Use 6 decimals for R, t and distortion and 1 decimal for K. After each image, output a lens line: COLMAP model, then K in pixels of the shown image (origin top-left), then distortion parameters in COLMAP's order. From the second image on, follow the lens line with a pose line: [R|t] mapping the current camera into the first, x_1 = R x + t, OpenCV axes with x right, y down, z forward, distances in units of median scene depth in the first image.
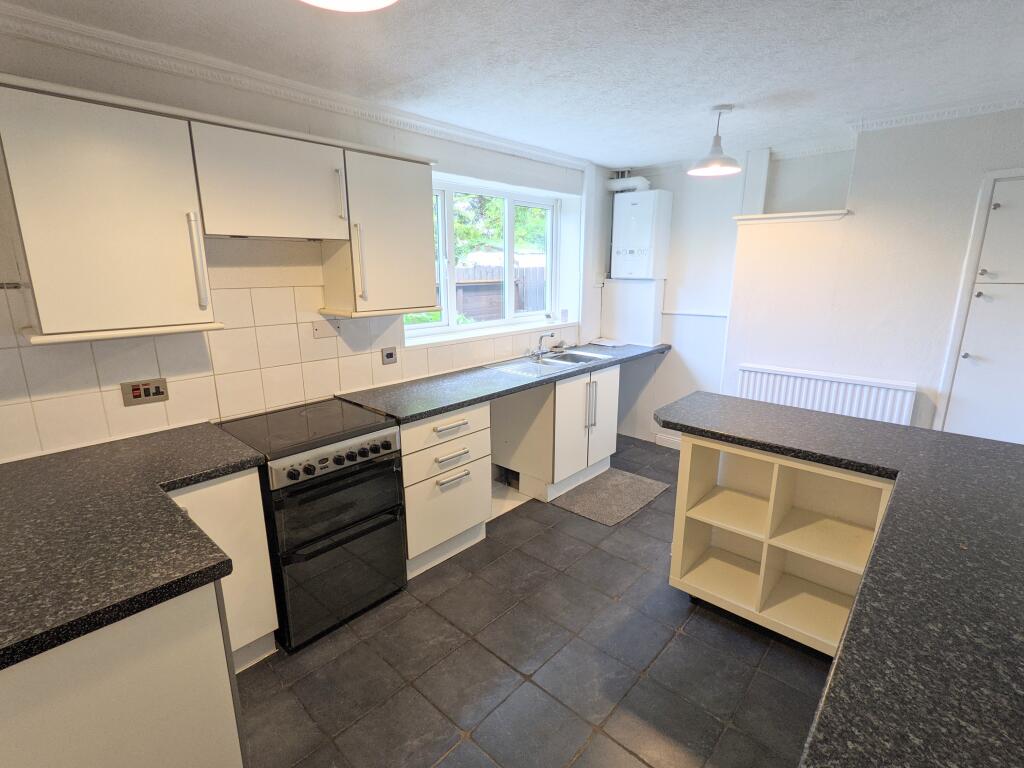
lens RADIAL K [[481.4, 0, 515.5], [0, 481.4, 380.8], [0, 0, 1]] dist [0.000276, 0.000216]
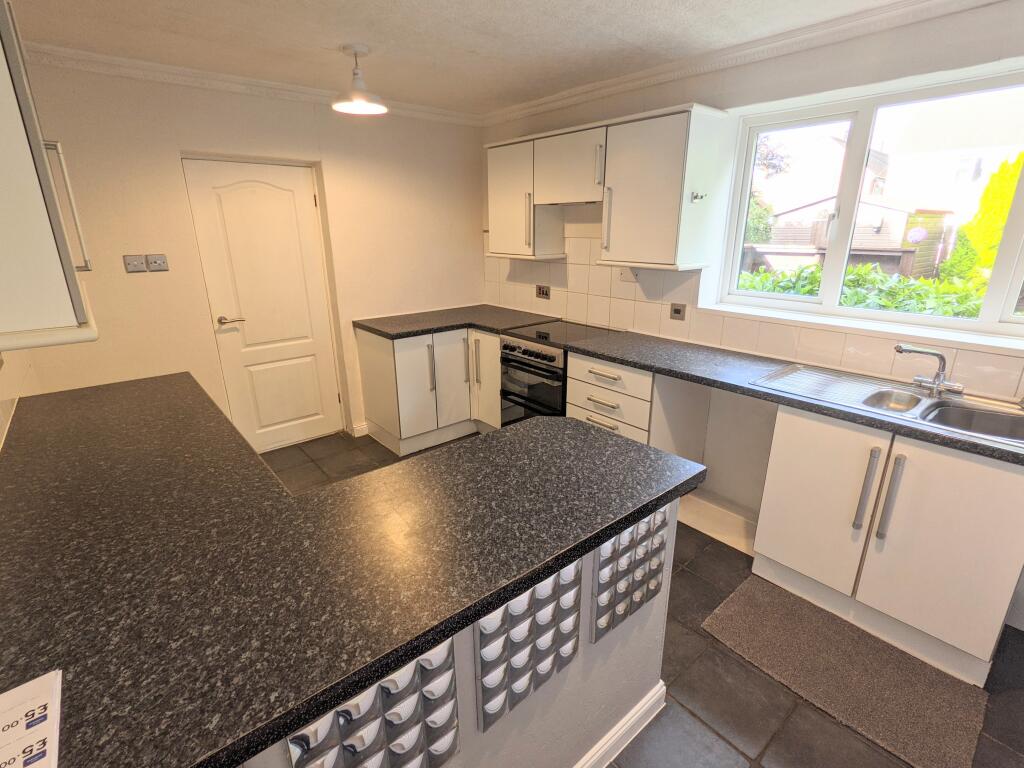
lens RADIAL K [[481.4, 0, 515.5], [0, 481.4, 380.8], [0, 0, 1]] dist [0.000276, 0.000216]
pose [[-0.118741, 0.307633, -0.944067, 1.003681], [-0.220896, 0.918782, 0.327177, -0.222476], [0.968042, 0.247390, -0.041143, 0.941186]]
